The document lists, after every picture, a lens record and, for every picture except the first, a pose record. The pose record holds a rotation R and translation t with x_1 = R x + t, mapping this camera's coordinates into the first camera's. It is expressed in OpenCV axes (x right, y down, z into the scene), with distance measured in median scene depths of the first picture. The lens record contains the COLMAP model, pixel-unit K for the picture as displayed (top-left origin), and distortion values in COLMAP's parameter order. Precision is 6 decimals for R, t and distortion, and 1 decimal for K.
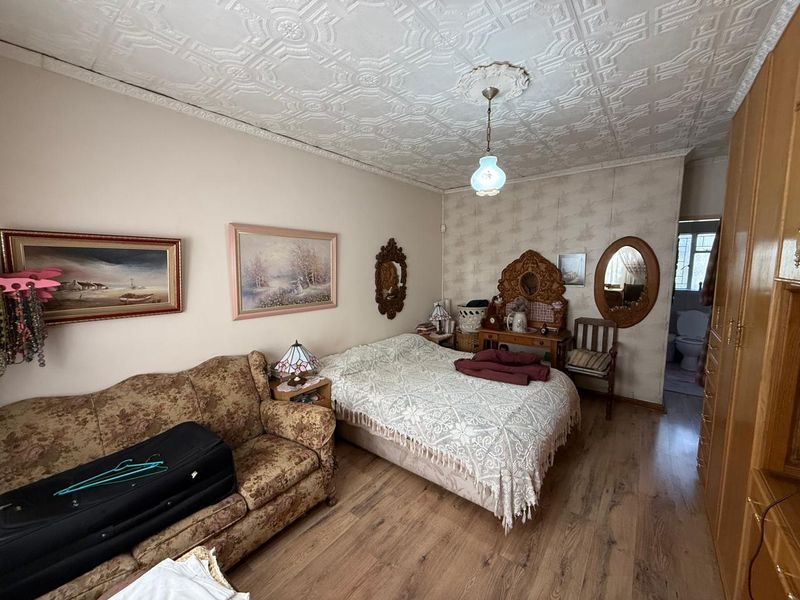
lens RADIAL K [[317.3, 0, 397.8], [0, 317.3, 295.4], [0, 0, 1]] dist [0.003339, 0.000272]
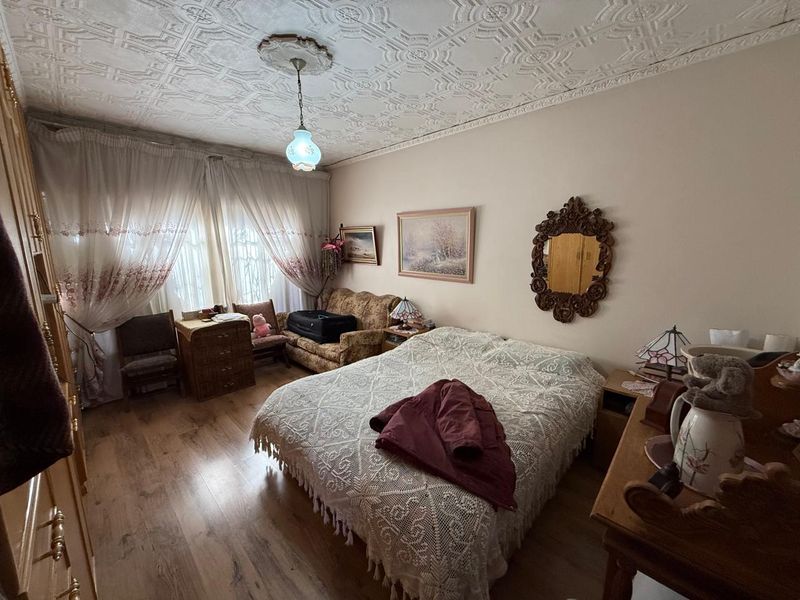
lens RADIAL K [[317.3, 0, 399.4], [0, 317.3, 298.8], [0, 0, 1]] dist [0.003339, 0.000272]
pose [[-0.092846, 0.174370, -0.980293, 0.883005], [-0.099833, 0.977954, 0.183410, -0.082571], [0.990663, 0.114894, -0.073391, 0.957345]]
